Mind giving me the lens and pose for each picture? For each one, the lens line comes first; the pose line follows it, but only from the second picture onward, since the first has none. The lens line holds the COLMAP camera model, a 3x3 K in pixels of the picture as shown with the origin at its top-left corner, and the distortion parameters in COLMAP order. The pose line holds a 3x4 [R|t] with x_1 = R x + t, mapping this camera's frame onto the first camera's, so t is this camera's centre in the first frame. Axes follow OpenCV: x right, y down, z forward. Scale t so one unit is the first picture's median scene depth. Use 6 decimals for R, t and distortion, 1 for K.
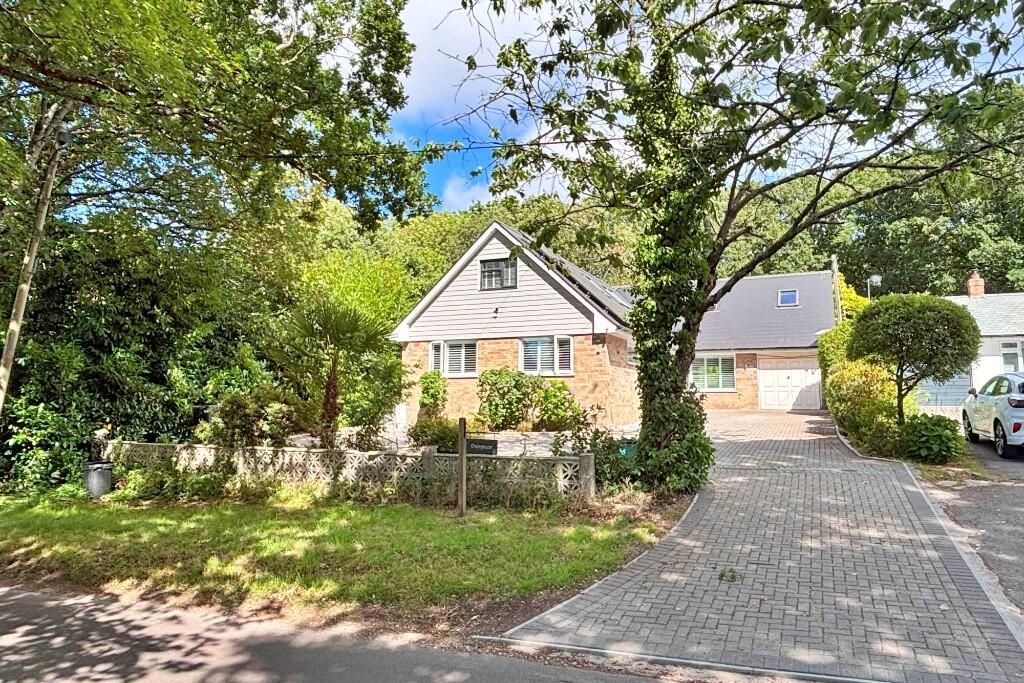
lens RADIAL K [[607.5, 0, 512.0], [0, 607.5, 341.5], [0, 0, 1]] dist [0.000605, -0.000384]
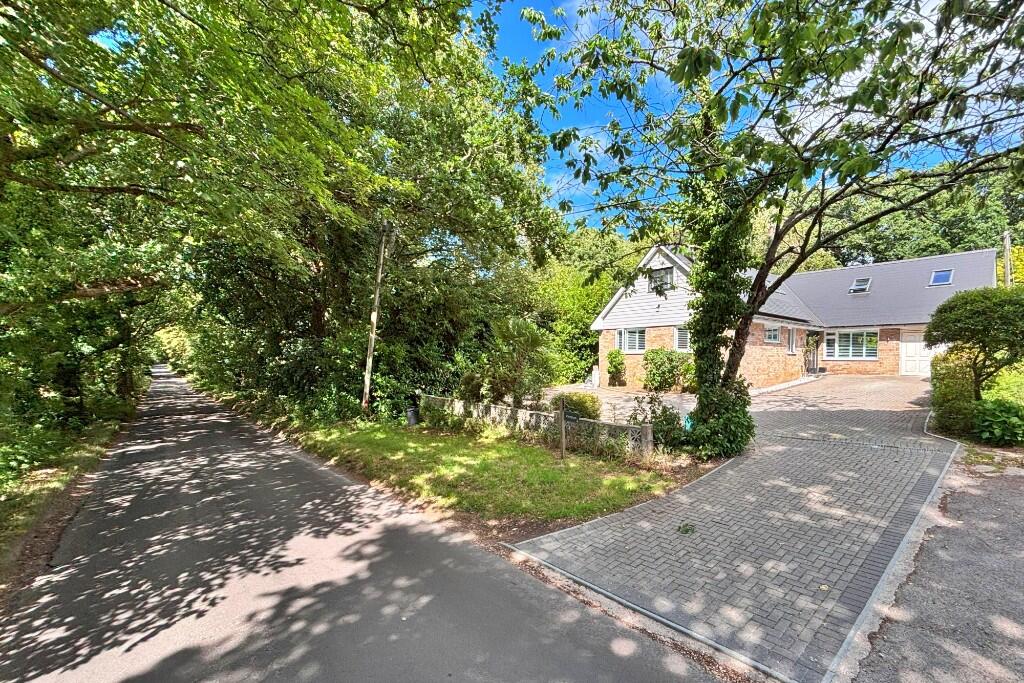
lens RADIAL K [[407.9, 0, 547.0], [0, 407.9, 367.0], [0, 0, 1]] dist [-0.015175, -0.000149]
pose [[0.918969, 0.004549, -0.394304, 0.115373], [0.041403, 0.993293, 0.107953, -0.025422], [0.392151, -0.115531, 0.912617, 0.021148]]
